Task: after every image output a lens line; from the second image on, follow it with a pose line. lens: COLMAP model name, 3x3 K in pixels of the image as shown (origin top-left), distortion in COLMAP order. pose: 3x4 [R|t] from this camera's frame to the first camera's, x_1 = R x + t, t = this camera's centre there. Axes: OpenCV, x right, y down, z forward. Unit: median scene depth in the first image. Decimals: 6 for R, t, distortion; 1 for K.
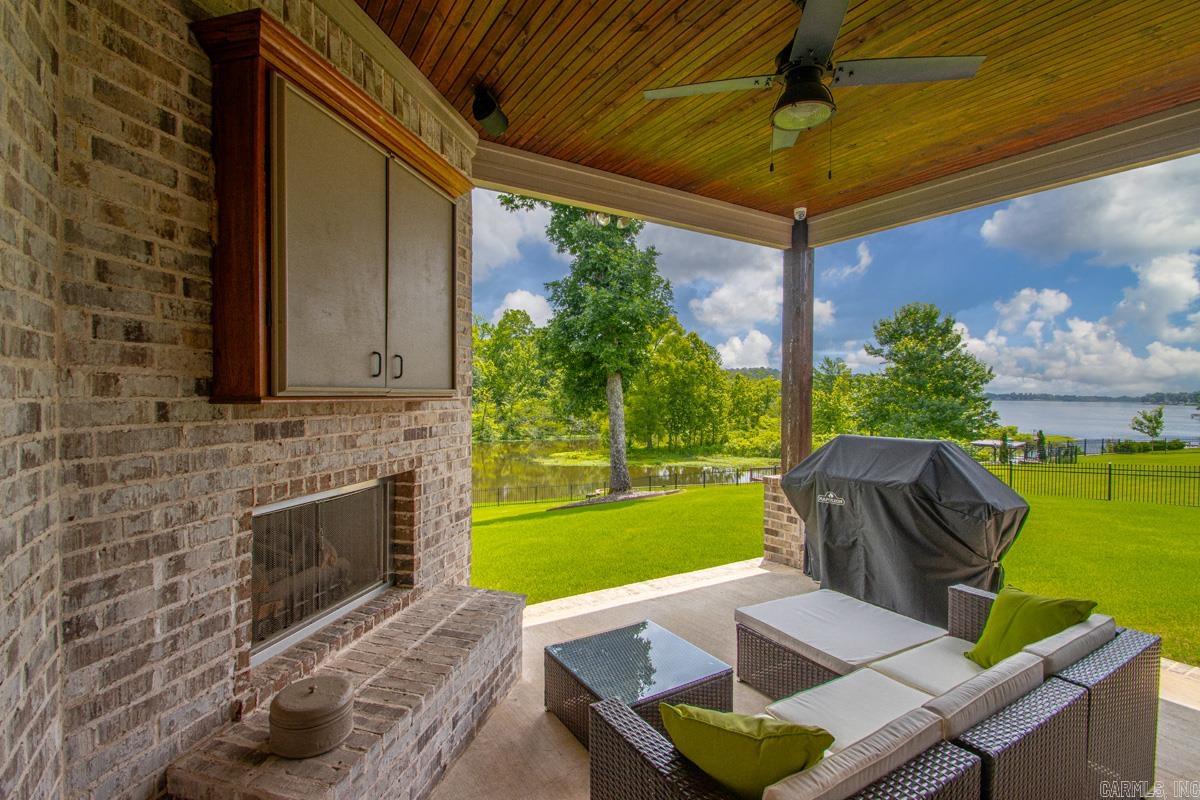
lens RADIAL K [[558.6, 0, 586.9], [0, 558.6, 401.2], [0, 0, 1]] dist [0.015072, -0.017598]
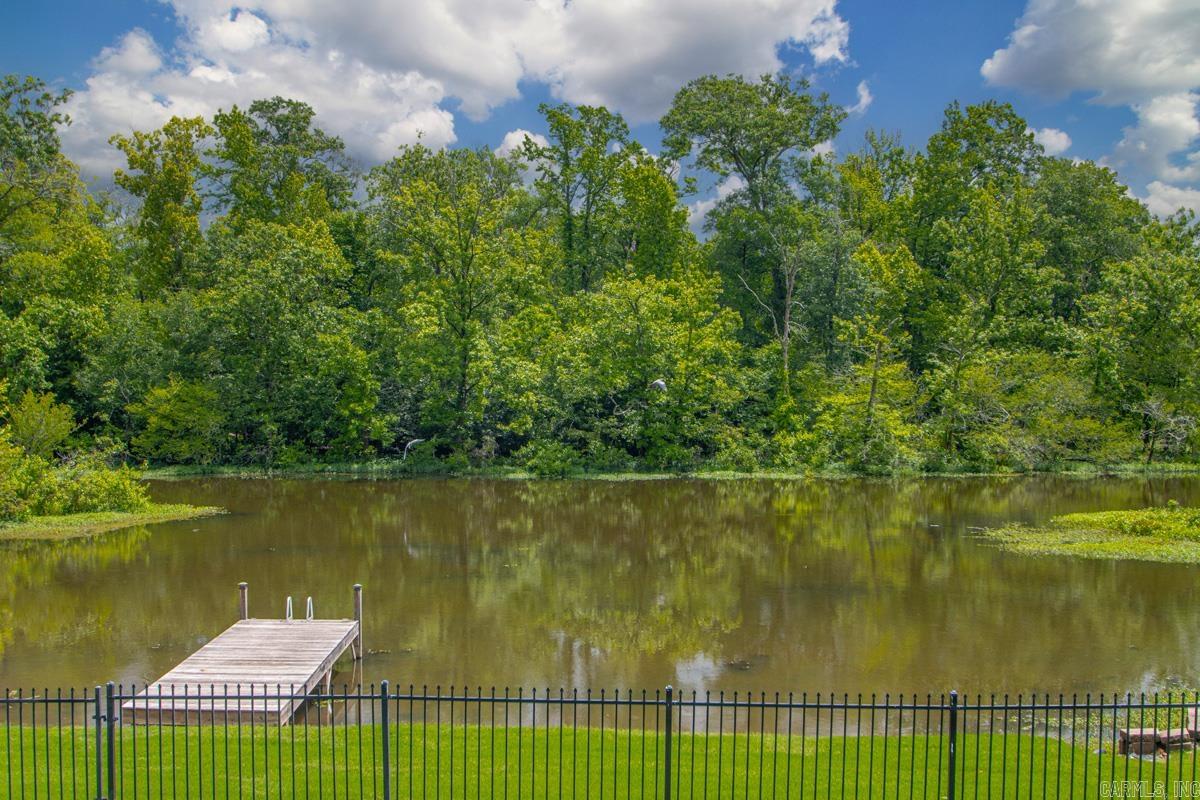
lens RADIAL K [[1266.4, 0, 575.9], [0, 1266.4, 411.6], [0, 0, 1]] dist [-0.054410, -0.023129]
pose [[0.886745, -0.001222, -0.462257, 0.014168], [0.005060, 0.999962, 0.007063, 0.034122], [0.462231, -0.008602, 0.886718, 0.301957]]
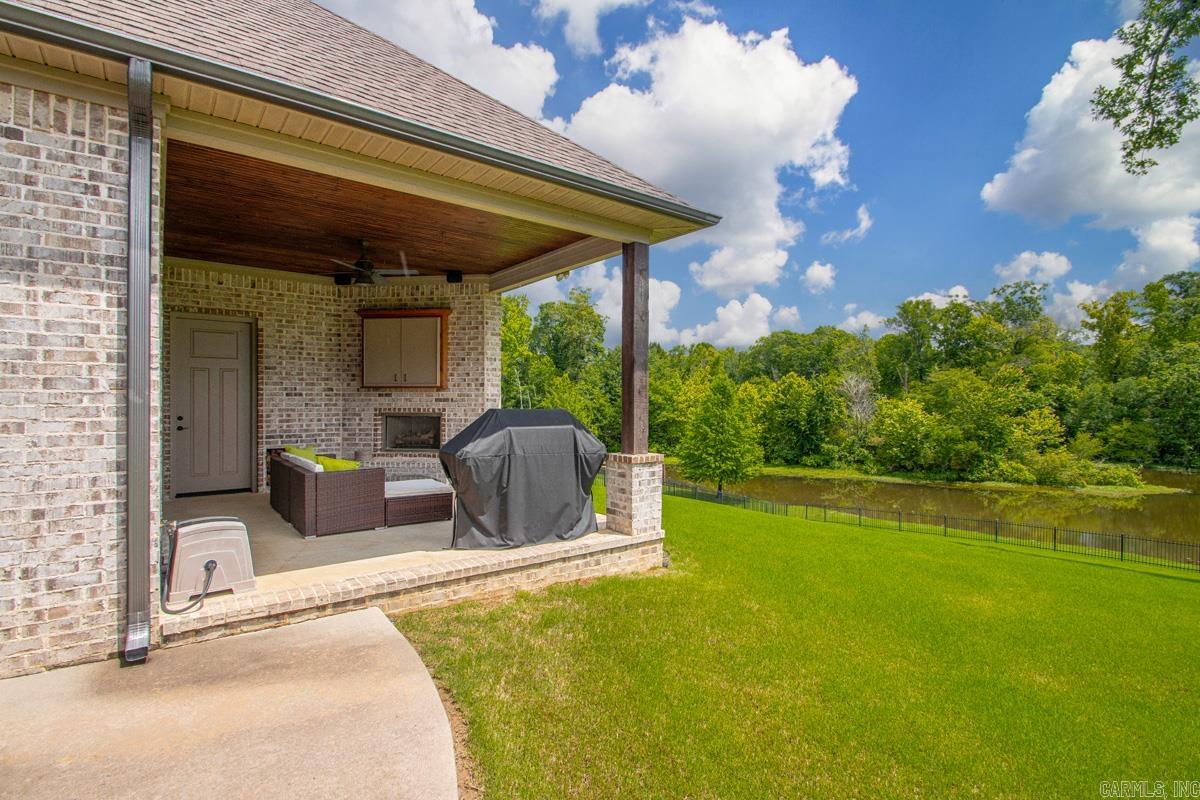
lens RADIAL K [[558.6, 0, 586.9], [0, 558.6, 401.2], [0, 0, 1]] dist [0.015072, -0.017598]
pose [[0.107209, -0.008794, -0.994198, 0.097231], [-0.013845, 0.999851, -0.010337, 0.003113], [0.994140, 0.014873, 0.107071, 0.052956]]
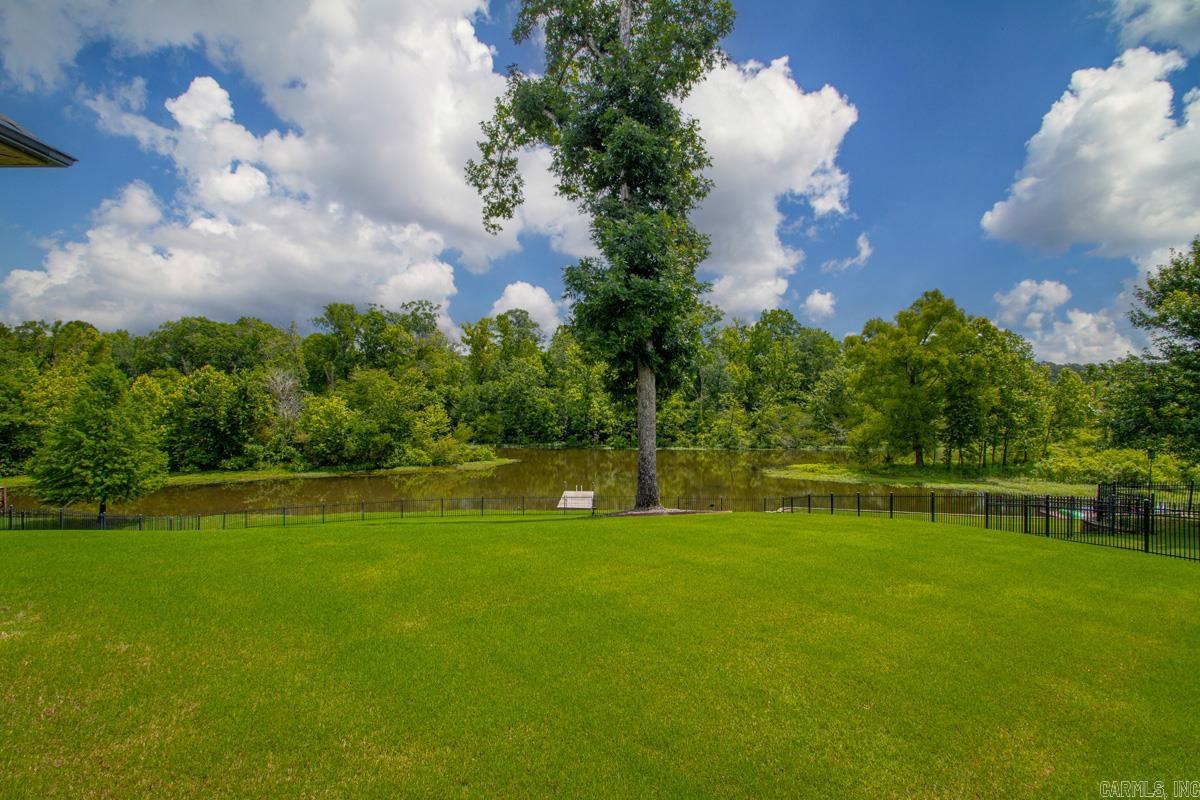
lens RADIAL K [[558.6, 0, 586.9], [0, 558.6, 401.2], [0, 0, 1]] dist [0.015072, -0.017598]
pose [[0.867469, -0.005653, -0.497459, 0.099482], [-0.000824, 0.999918, -0.012800, 0.003132], [0.497491, 0.011514, 0.867393, 0.055121]]
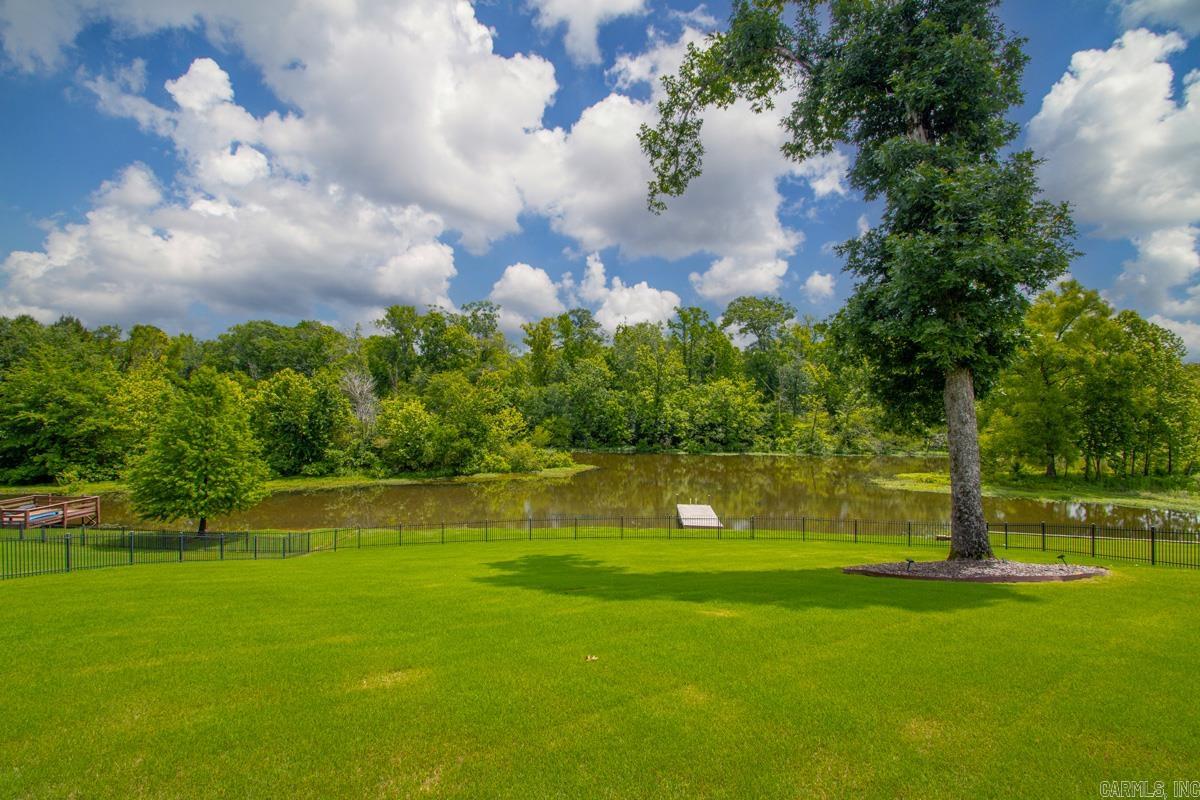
lens RADIAL K [[558.6, 0, 586.9], [0, 558.6, 401.2], [0, 0, 1]] dist [0.015072, -0.017598]
pose [[0.833437, -0.007470, -0.552564, 0.012322], [-0.000399, 0.999900, -0.014119, -0.001229], [0.552615, 0.011988, 0.833351, 0.059319]]
